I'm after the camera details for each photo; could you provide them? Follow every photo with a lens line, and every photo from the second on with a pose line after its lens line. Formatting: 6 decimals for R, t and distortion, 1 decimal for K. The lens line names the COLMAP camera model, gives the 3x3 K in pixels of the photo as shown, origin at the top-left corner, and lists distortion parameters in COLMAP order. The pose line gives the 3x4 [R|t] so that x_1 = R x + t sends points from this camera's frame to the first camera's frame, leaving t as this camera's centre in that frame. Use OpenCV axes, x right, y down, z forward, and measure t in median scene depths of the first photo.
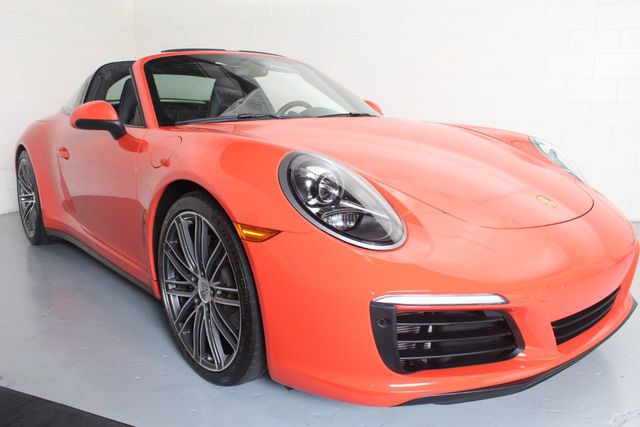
lens RADIAL K [[521.2, 0, 320.1], [0, 521.2, 214.6], [0, 0, 1]] dist [-0.117052, 0.040776]
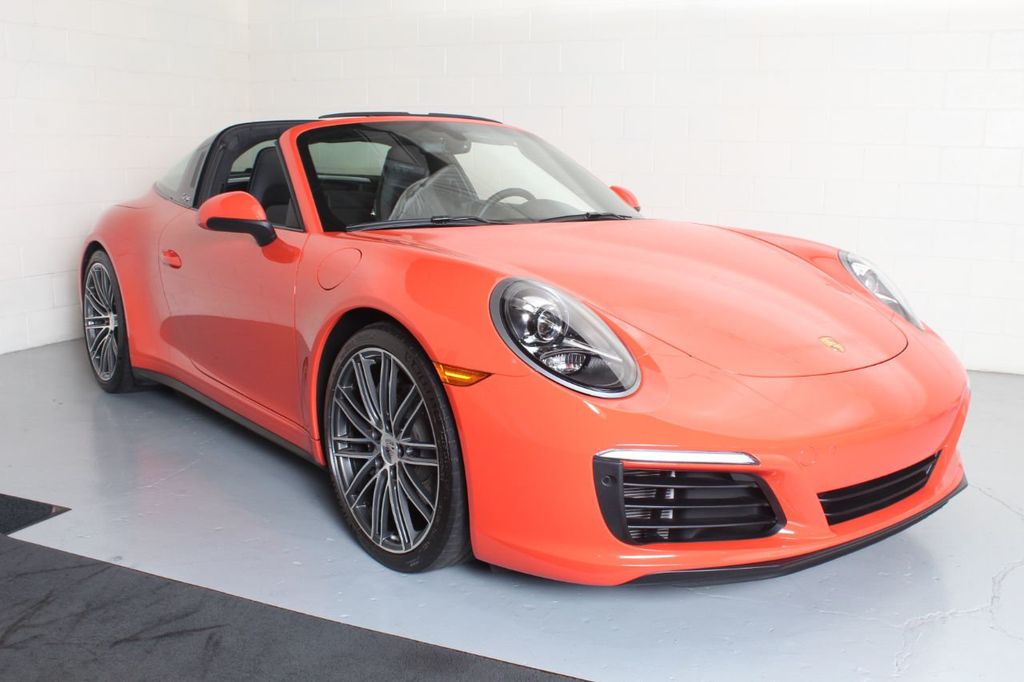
lens RADIAL K [[946.3, 0, 511.0], [0, 946.3, 346.5], [0, 0, 1]] dist [-0.082182, 0.000000]
pose [[0.999029, 0.019664, -0.039422, 0.013124], [-0.020070, 0.999749, -0.009929, 0.002060], [0.039217, 0.010711, 0.999173, -0.437447]]
